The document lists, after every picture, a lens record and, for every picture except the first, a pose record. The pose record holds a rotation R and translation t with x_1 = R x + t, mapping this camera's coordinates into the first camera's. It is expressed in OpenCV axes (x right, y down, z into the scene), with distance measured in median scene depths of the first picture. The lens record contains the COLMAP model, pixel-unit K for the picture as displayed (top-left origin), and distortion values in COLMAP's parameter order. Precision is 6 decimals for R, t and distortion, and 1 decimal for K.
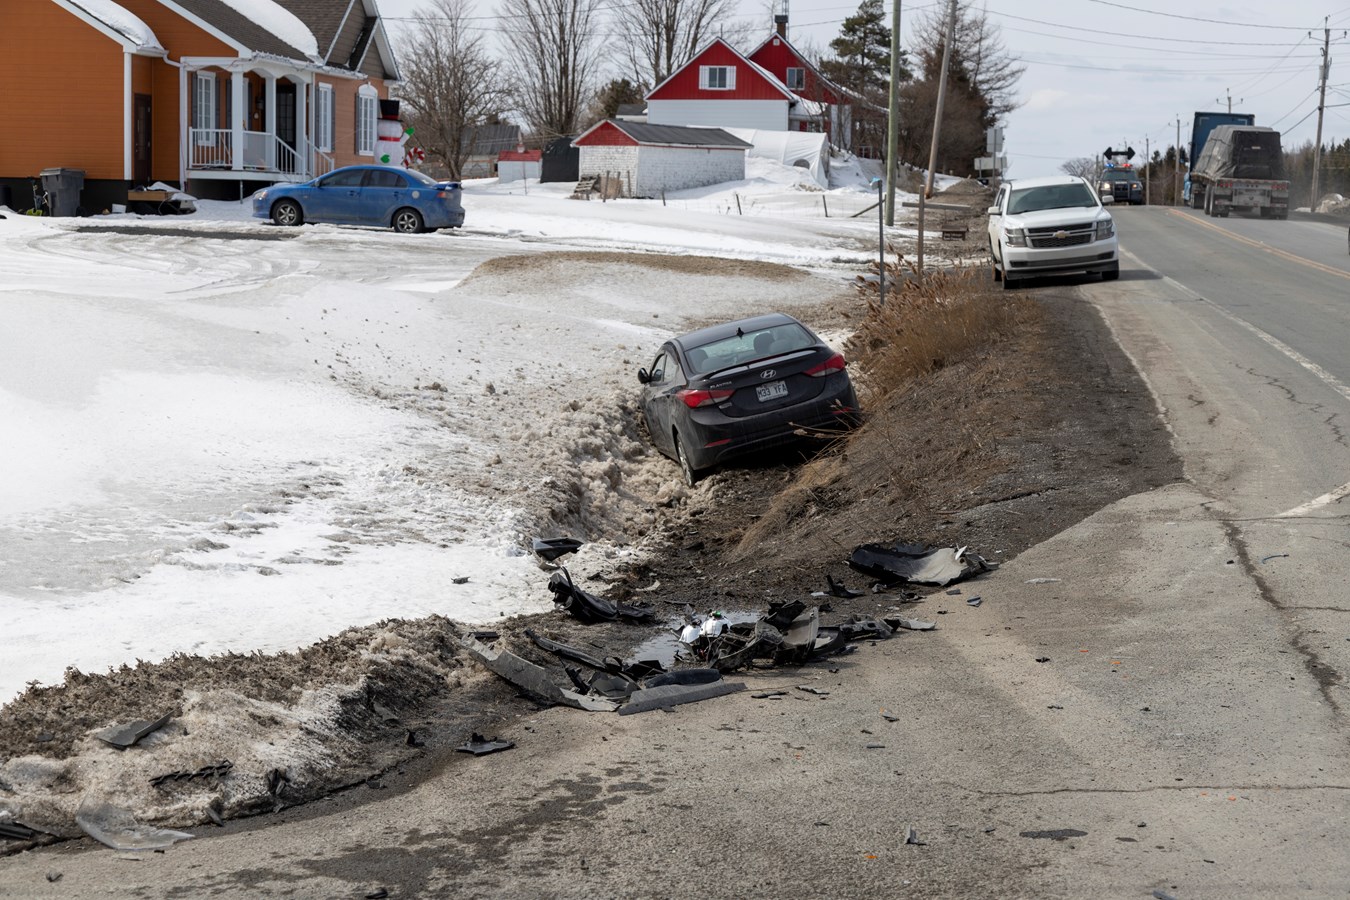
lens RADIAL K [[2630.2, 0, 675.0], [0, 2630.2, 450.0], [0, 0, 1]] dist [0.034057, -0.417975]
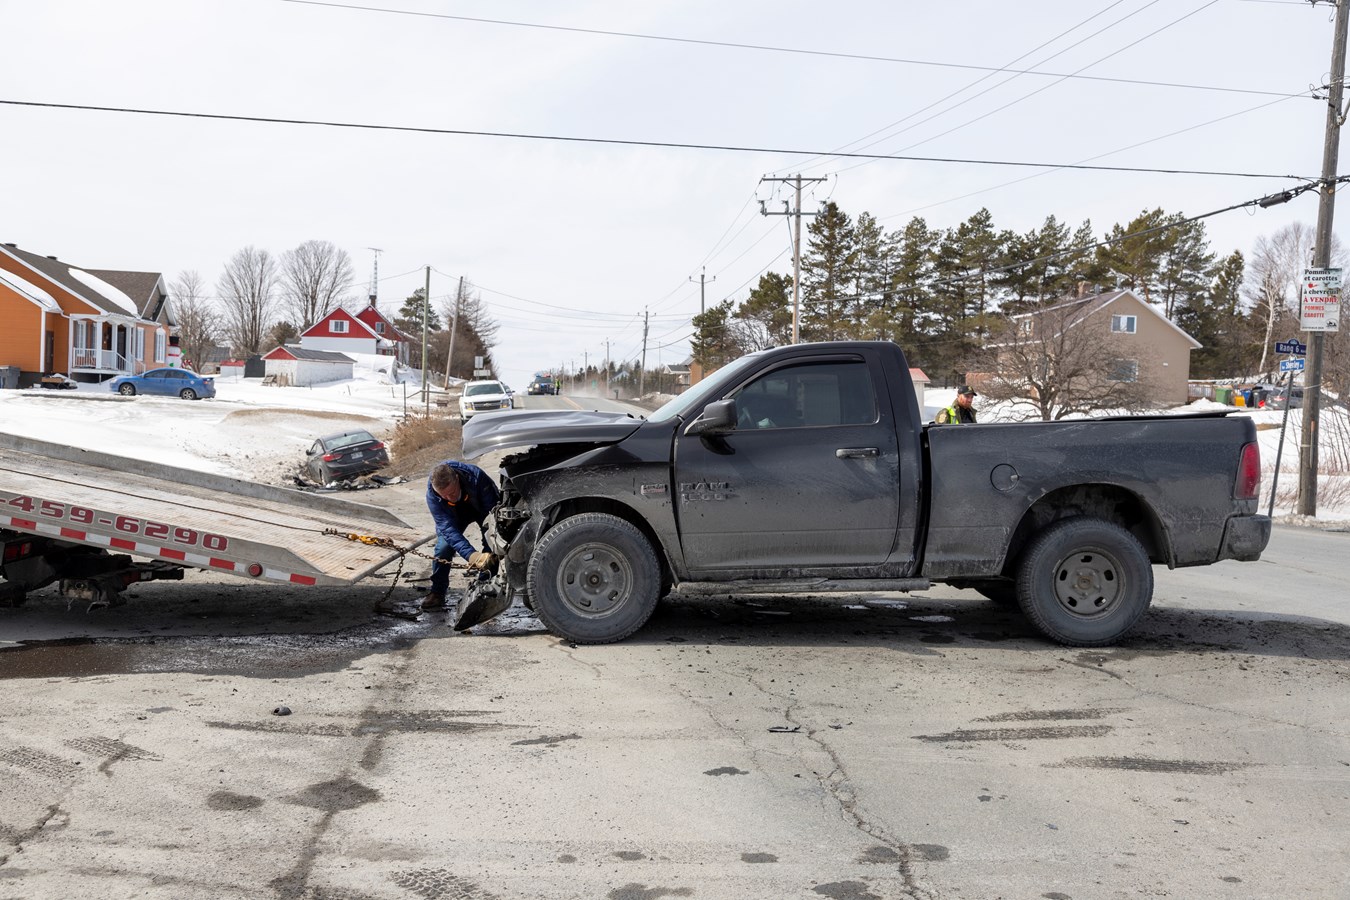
lens RADIAL K [[1346.1, 0, 675.0], [0, 1346.1, 450.0], [0, 0, 1]] dist [0.051672, -0.016579]
pose [[0.966264, 0.007846, 0.257434, -0.001578], [0.005449, 0.998690, -0.050888, 0.012673], [-0.257495, 0.050573, 0.964955, -0.127013]]
